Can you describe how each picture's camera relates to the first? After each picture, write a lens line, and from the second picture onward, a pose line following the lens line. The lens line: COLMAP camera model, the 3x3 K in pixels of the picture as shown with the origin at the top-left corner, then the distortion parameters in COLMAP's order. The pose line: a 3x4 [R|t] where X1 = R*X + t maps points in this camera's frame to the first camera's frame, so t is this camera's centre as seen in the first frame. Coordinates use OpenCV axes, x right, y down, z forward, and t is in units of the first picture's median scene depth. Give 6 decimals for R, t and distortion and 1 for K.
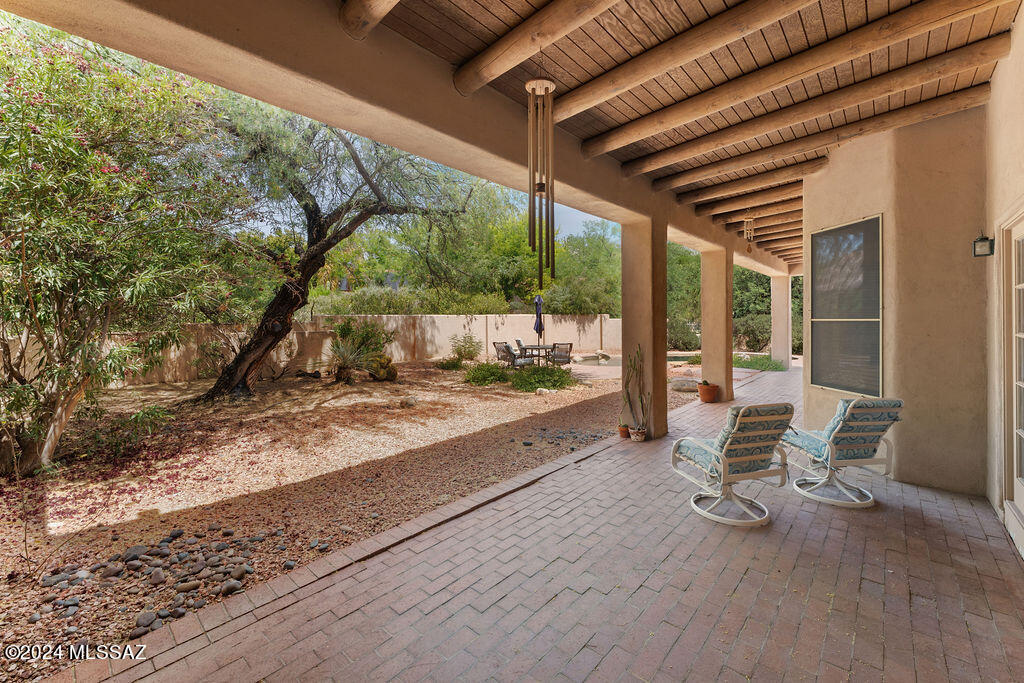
lens RADIAL K [[410.2, 0, 510.8], [0, 410.2, 335.1], [0, 0, 1]] dist [0.000952, -0.000539]
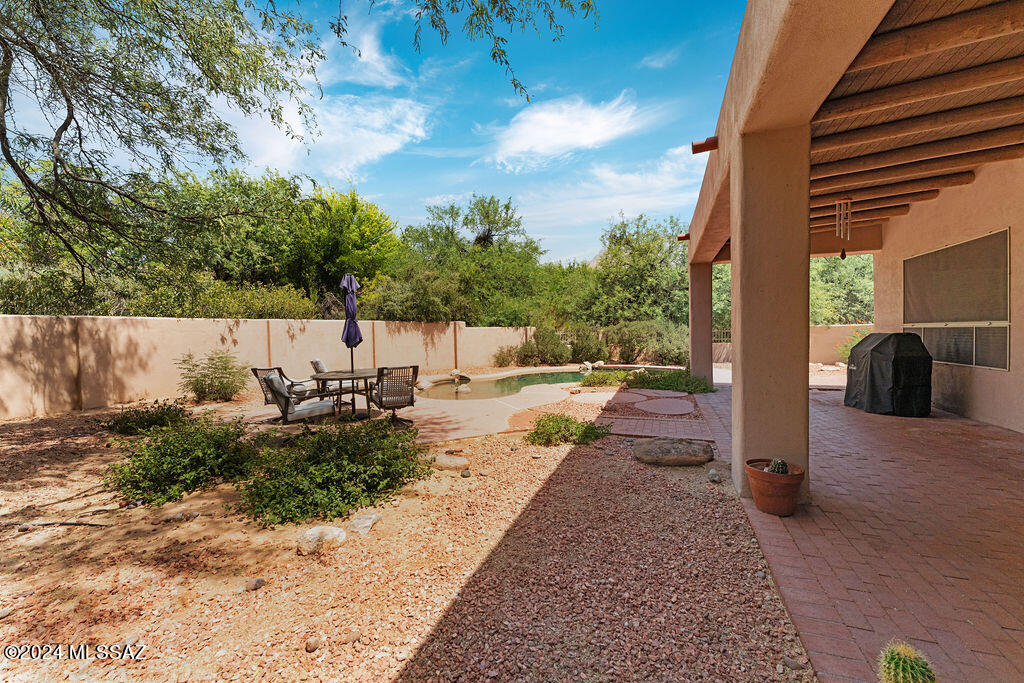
lens RADIAL K [[410.2, 0, 510.8], [0, 410.2, 335.1], [0, 0, 1]] dist [0.000952, -0.000539]
pose [[0.929575, -0.011550, 0.368452, 0.046986], [0.024837, 0.999200, -0.031341, 0.000437], [-0.367795, 0.038285, 0.929118, 0.322438]]
